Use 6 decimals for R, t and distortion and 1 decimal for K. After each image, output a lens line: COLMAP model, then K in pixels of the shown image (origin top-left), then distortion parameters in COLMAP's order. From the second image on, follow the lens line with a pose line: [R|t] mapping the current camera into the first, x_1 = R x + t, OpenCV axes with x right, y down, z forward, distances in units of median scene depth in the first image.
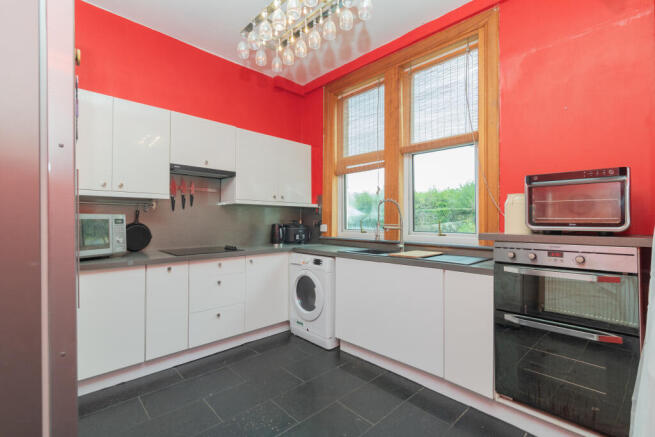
lens RADIAL K [[298.9, 0, 329.2], [0, 298.9, 219.5], [0, 0, 1]] dist [0.000902, 0.000937]
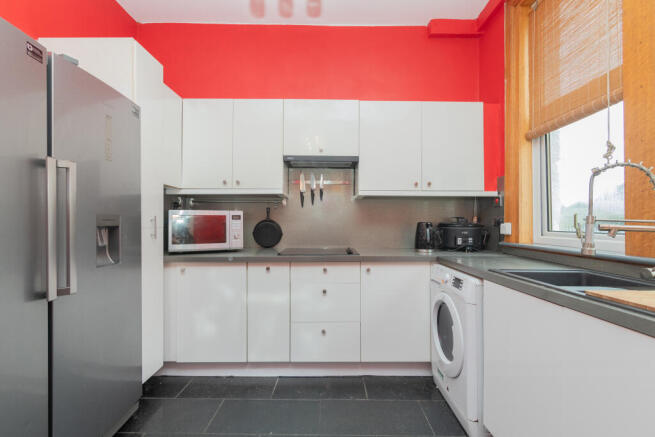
lens RADIAL K [[298.9, 0, 324.6], [0, 298.9, 220.2], [0, 0, 1]] dist [0.000902, 0.000937]
pose [[0.718227, -0.005221, -0.695789, 0.170709], [0.002309, 0.999984, -0.005119, 0.015664], [0.695805, 0.002070, 0.718228, 0.344834]]
